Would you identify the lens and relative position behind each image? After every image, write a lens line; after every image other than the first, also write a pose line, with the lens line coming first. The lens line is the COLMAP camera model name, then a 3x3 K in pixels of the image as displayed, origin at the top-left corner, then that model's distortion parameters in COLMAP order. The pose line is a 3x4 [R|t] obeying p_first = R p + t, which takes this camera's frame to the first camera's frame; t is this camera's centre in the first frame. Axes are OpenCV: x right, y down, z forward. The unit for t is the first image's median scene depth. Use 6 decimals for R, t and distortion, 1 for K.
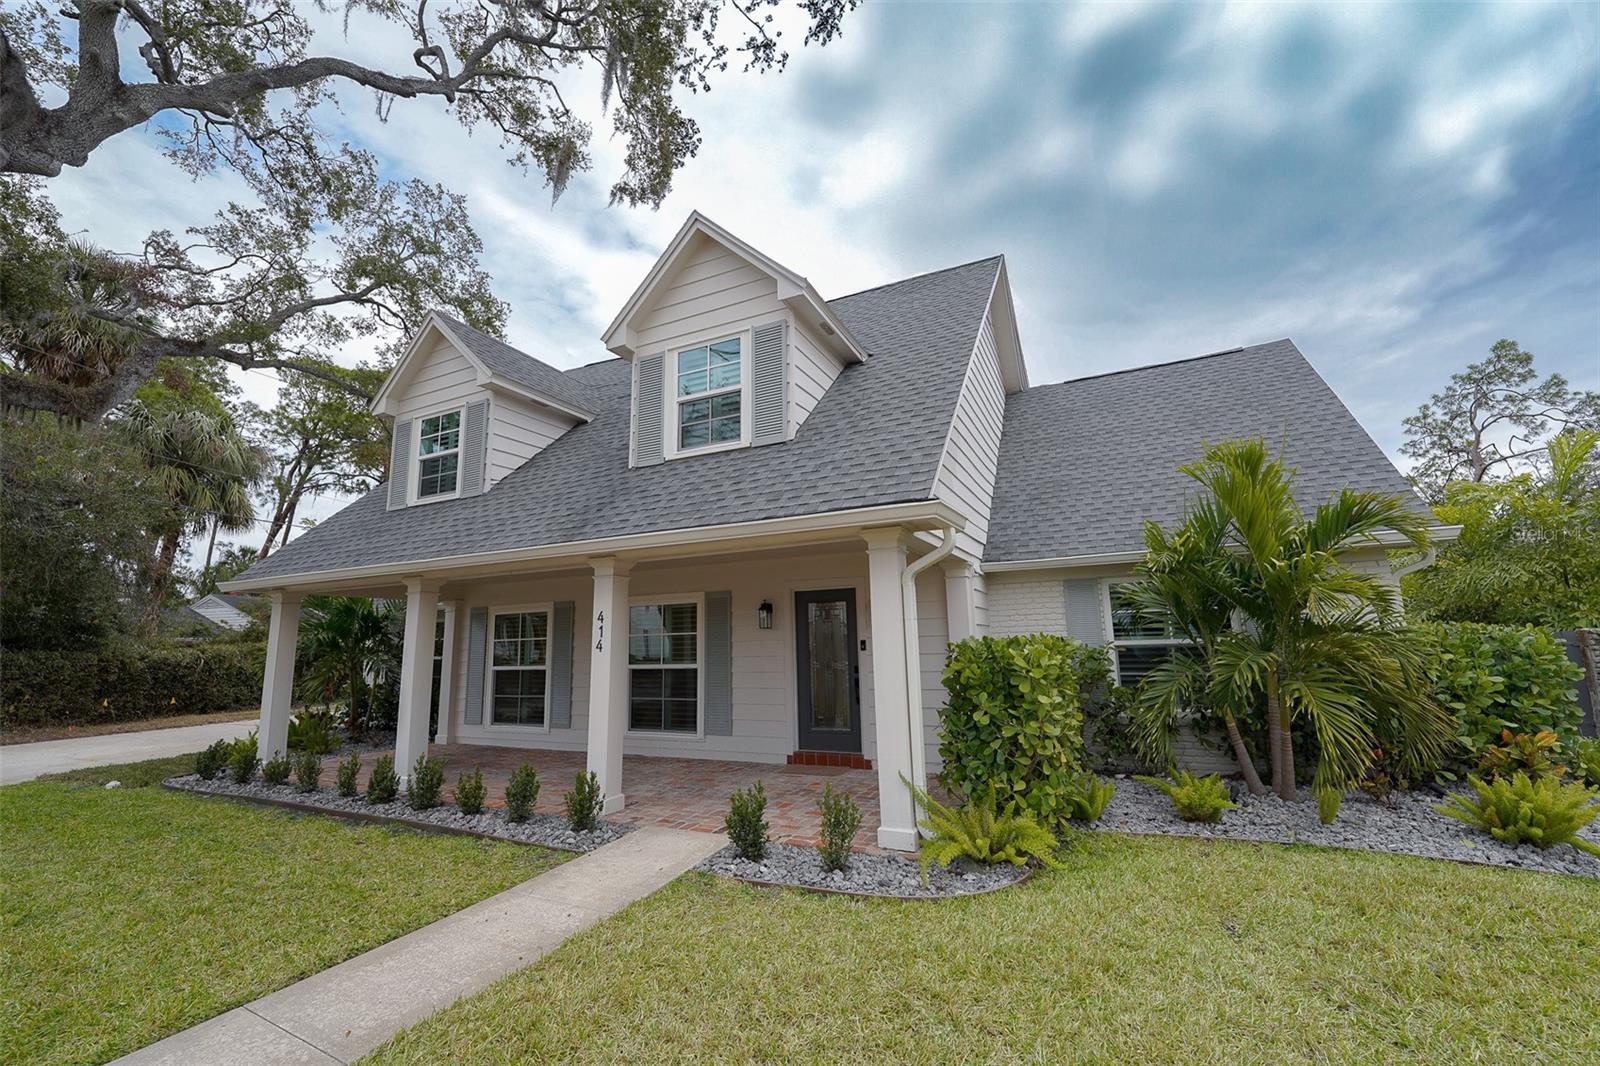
lens RADIAL K [[654.3, 0, 785.2], [0, 654.3, 538.9], [0, 0, 1]] dist [-0.007596, -0.002710]
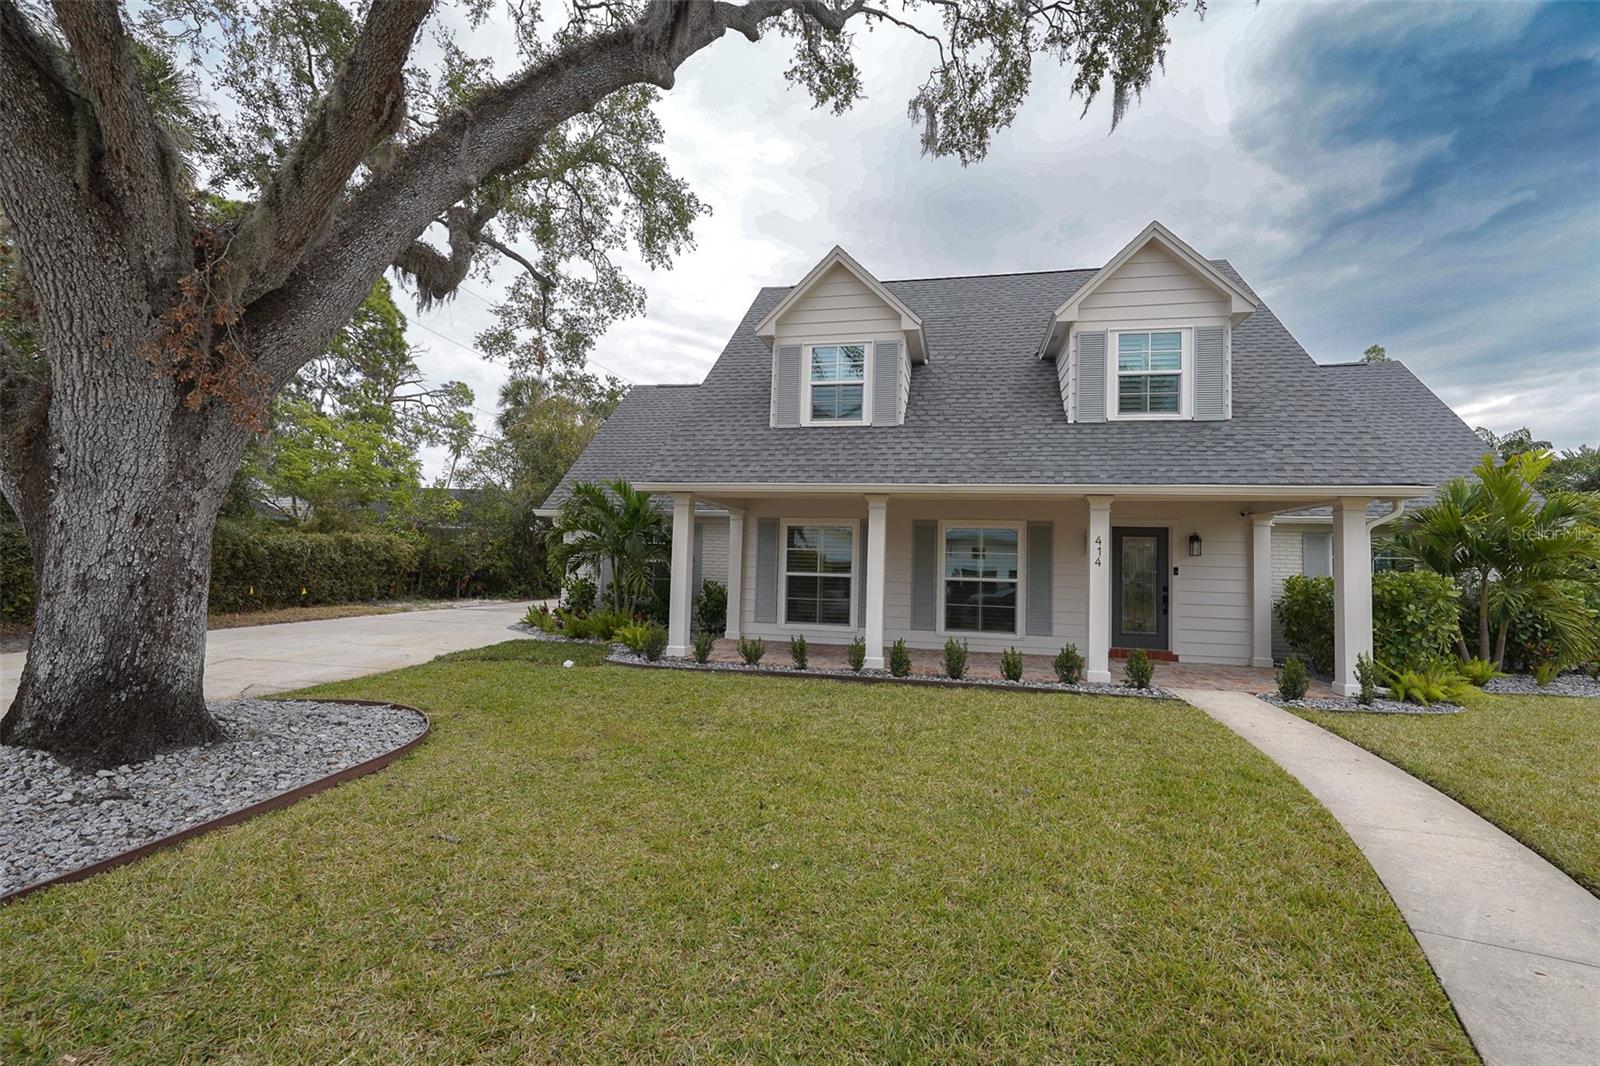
lens RADIAL K [[686.9, 0, 804.4], [0, 686.9, 533.2], [0, 0, 1]] dist [-0.004028, -0.000230]
pose [[0.970786, 0.064359, 0.231156, -0.910600], [-0.089782, 0.990807, 0.101197, 0.012852], [-0.222519, -0.118994, 0.967639, -0.164092]]
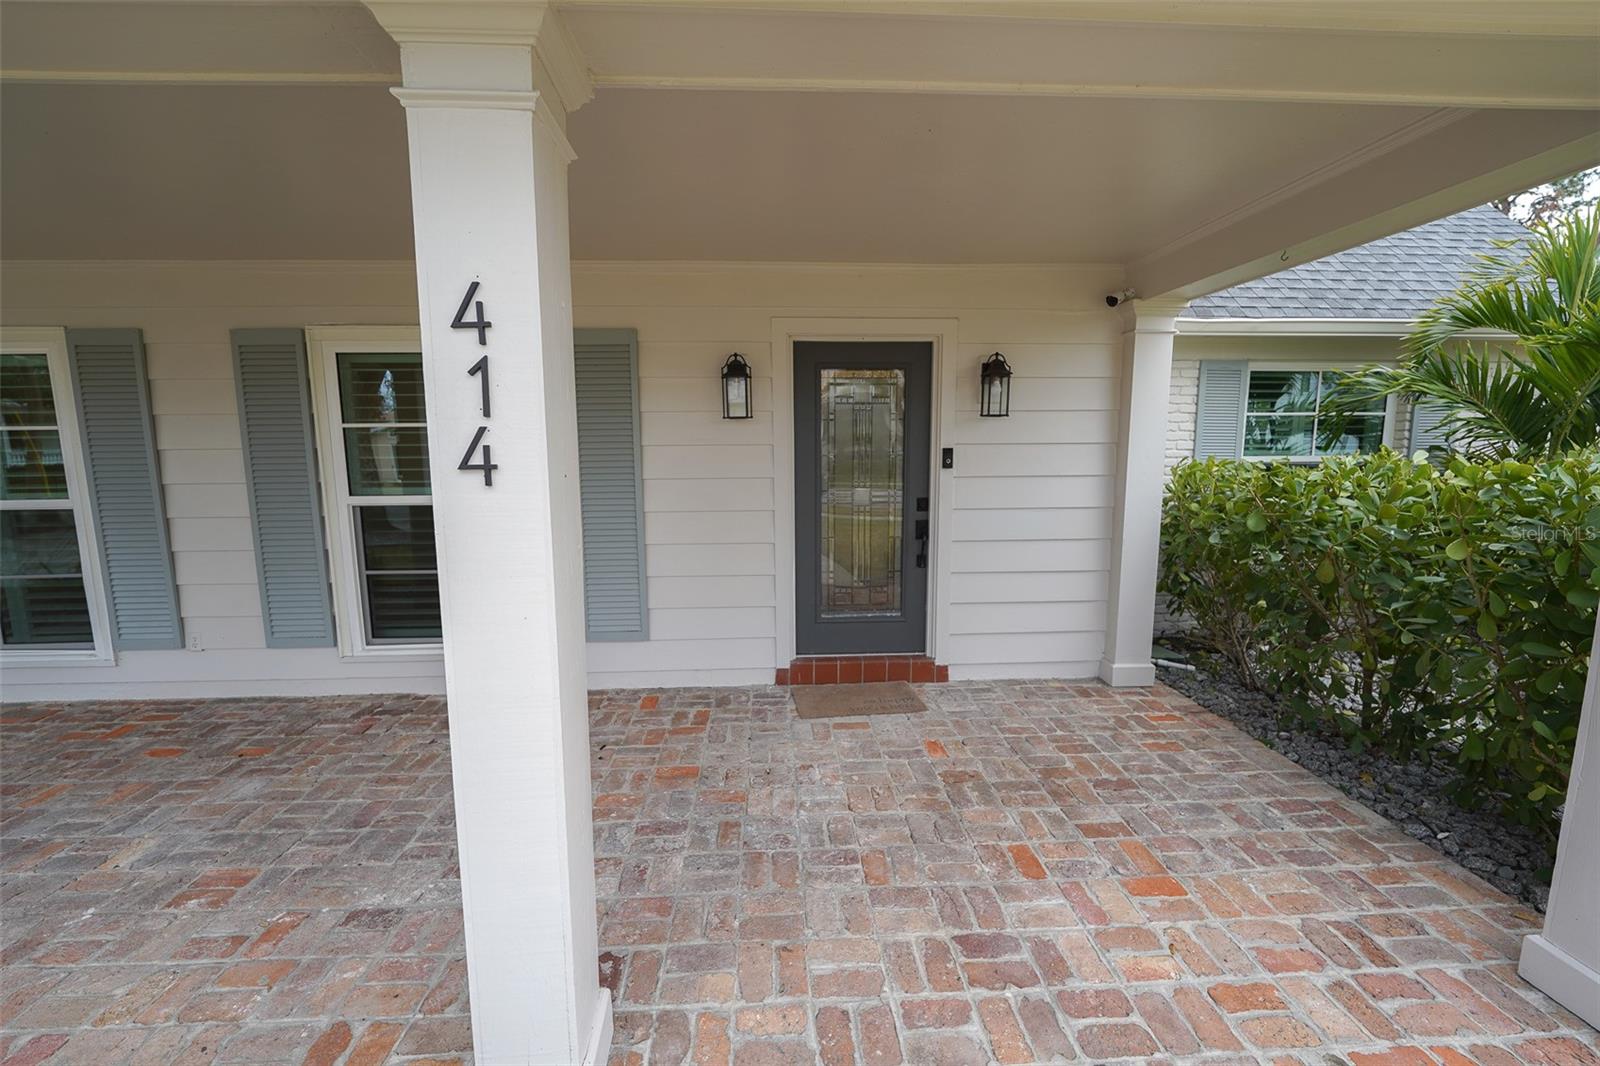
lens RADIAL K [[654.3, 0, 799.8], [0, 654.3, 538.2], [0, 0, 1]] dist [-0.007596, -0.002710]
pose [[0.870232, -0.050071, 0.490090, -0.227481], [-0.095204, 0.958976, 0.267025, 0.094278], [-0.483355, -0.279032, 0.829765, 0.596417]]
